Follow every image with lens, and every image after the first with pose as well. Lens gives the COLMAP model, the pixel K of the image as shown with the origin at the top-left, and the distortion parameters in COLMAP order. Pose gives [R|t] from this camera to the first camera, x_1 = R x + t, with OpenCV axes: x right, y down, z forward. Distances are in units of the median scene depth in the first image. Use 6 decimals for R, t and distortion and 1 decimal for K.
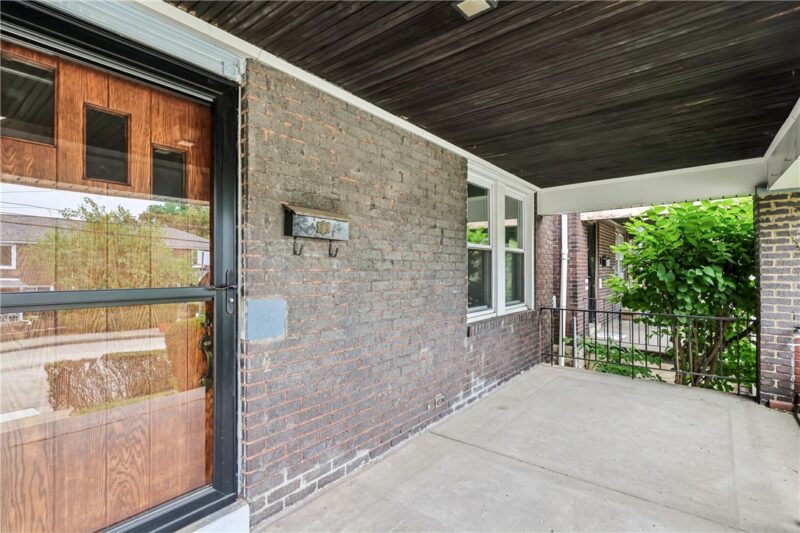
lens RADIAL K [[375.5, 0, 400.0], [0, 375.5, 266.5], [0, 0, 1]] dist [0.001922, 0.000153]
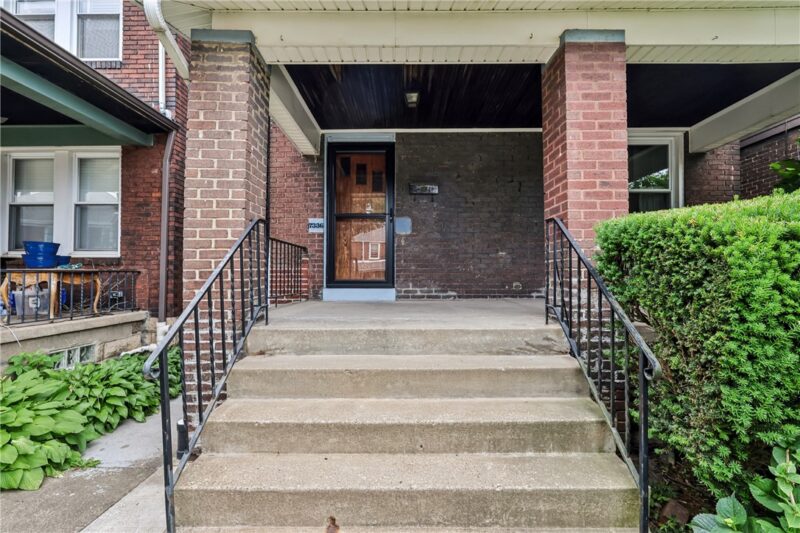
lens RADIAL K [[375.5, 0, 400.0], [0, 375.5, 266.5], [0, 0, 1]] dist [0.001922, 0.000153]
pose [[0.597019, 0.003017, -0.802221, 1.466202], [0.001741, 0.999986, 0.005056, 0.341128], [0.802225, -0.004415, 0.597005, -0.522071]]
